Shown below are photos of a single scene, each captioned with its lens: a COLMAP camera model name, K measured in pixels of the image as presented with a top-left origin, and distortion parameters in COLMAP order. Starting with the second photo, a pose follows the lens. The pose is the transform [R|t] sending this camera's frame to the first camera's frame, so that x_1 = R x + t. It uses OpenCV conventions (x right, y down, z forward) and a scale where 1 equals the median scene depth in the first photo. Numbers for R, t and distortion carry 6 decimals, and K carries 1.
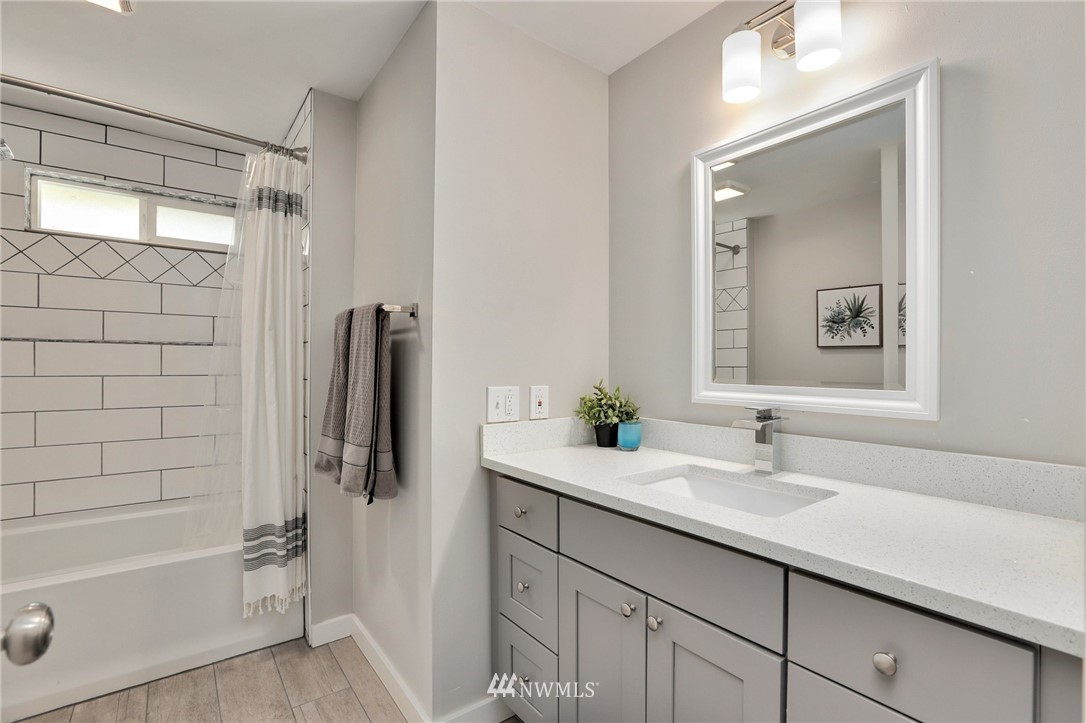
lens RADIAL K [[507.4, 0, 541.6], [0, 507.4, 366.2], [0, 0, 1]] dist [-0.045419, 0.022464]
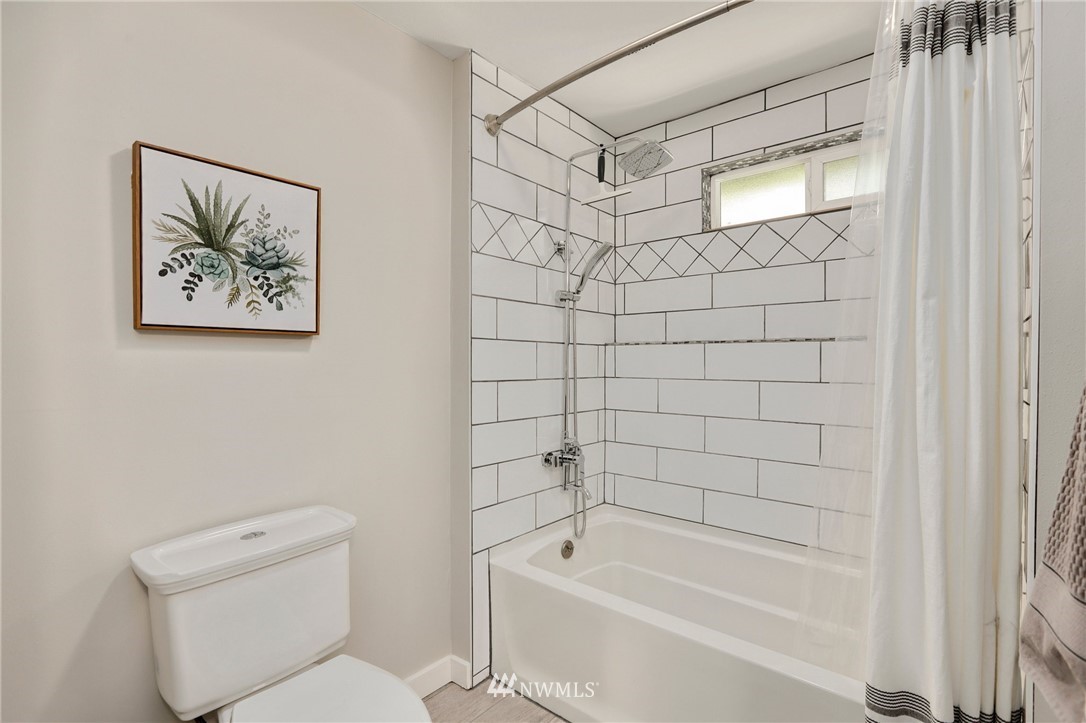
lens RADIAL K [[496.7, 0, 541.8], [0, 496.7, 366.1], [0, 0, 1]] dist [-0.051656, 0.020863]
pose [[0.210070, 0.001767, -0.977685, -0.142573], [-0.004033, 0.999991, 0.000941, -0.005353], [0.977678, 0.003745, 0.210076, 0.472379]]
